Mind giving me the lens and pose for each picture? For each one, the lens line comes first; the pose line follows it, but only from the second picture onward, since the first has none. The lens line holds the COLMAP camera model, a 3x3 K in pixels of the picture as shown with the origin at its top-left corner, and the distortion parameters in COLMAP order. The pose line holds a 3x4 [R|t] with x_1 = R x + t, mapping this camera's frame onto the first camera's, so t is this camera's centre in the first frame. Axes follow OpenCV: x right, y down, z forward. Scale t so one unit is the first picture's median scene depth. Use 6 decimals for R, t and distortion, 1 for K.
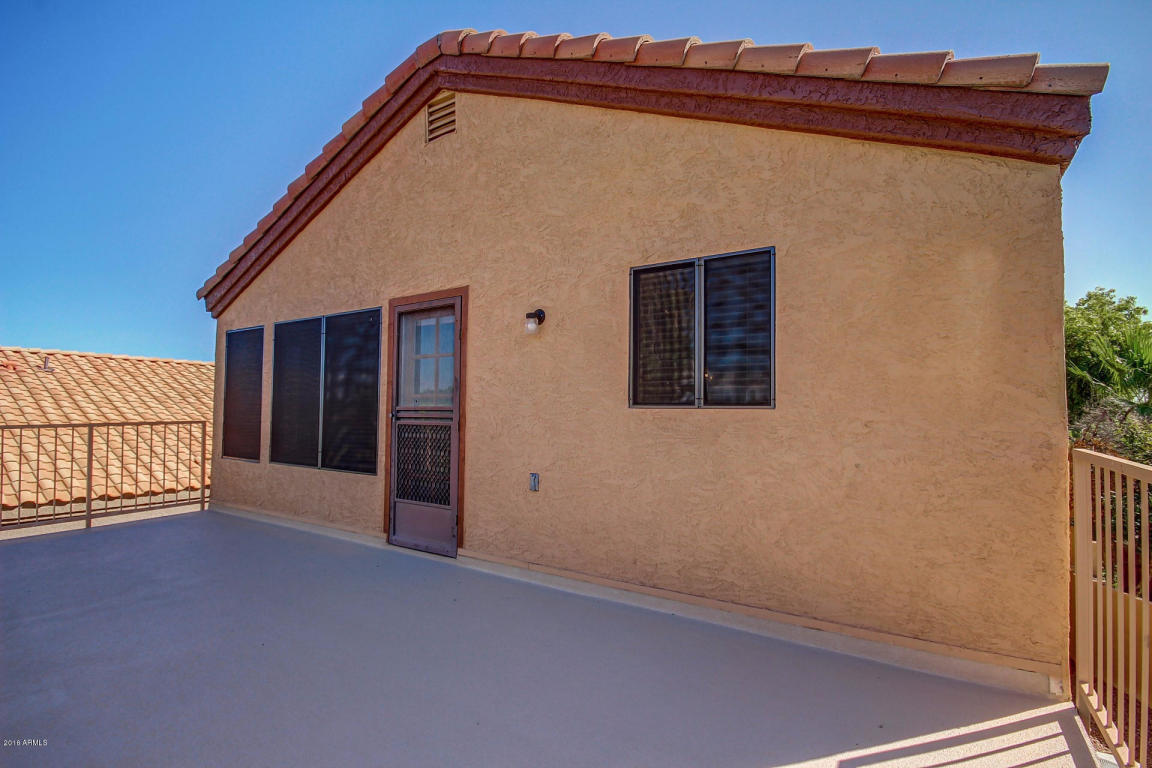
lens RADIAL K [[541.6, 0, 577.6], [0, 541.6, 394.2], [0, 0, 1]] dist [0.007446, -0.006407]
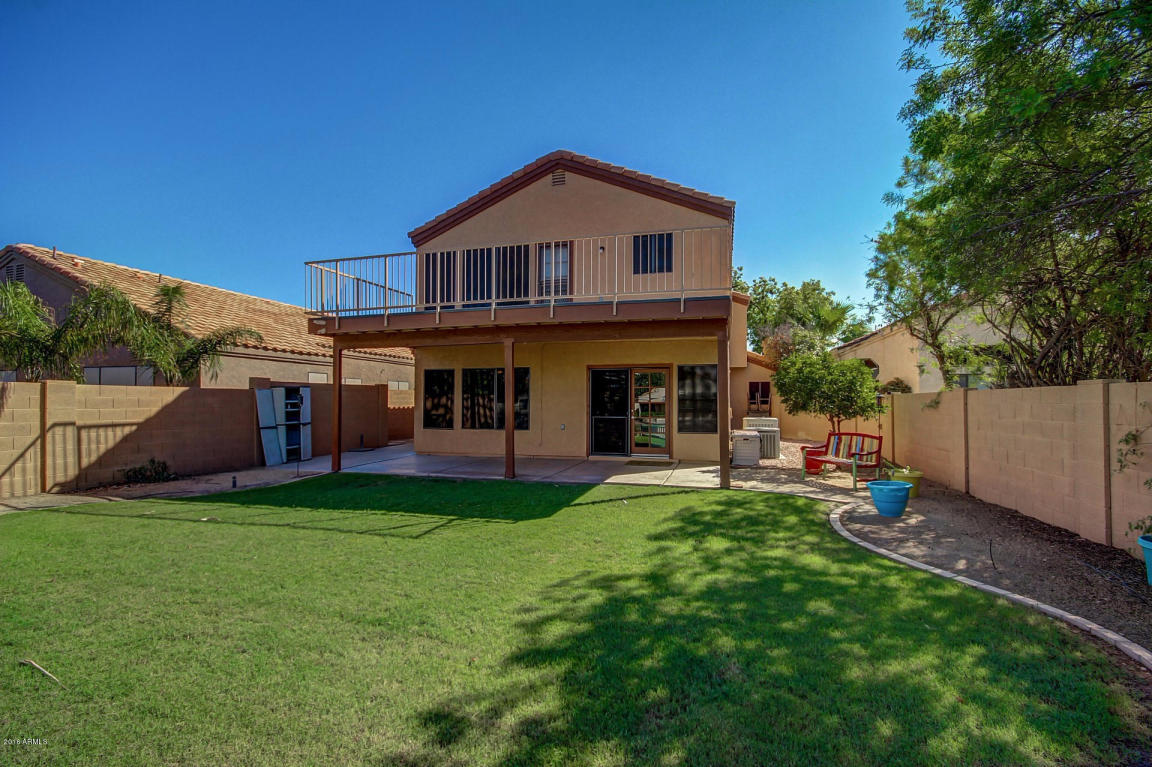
lens RADIAL K [[541.6, 0, 575.4], [0, 541.6, 389.3], [0, 0, 1]] dist [0.007446, -0.006407]
pose [[0.959097, 0.009413, 0.282923, -1.170796], [-0.010051, 0.999949, 0.000804, 0.722162], [-0.282901, -0.003614, 0.959142, -2.140440]]
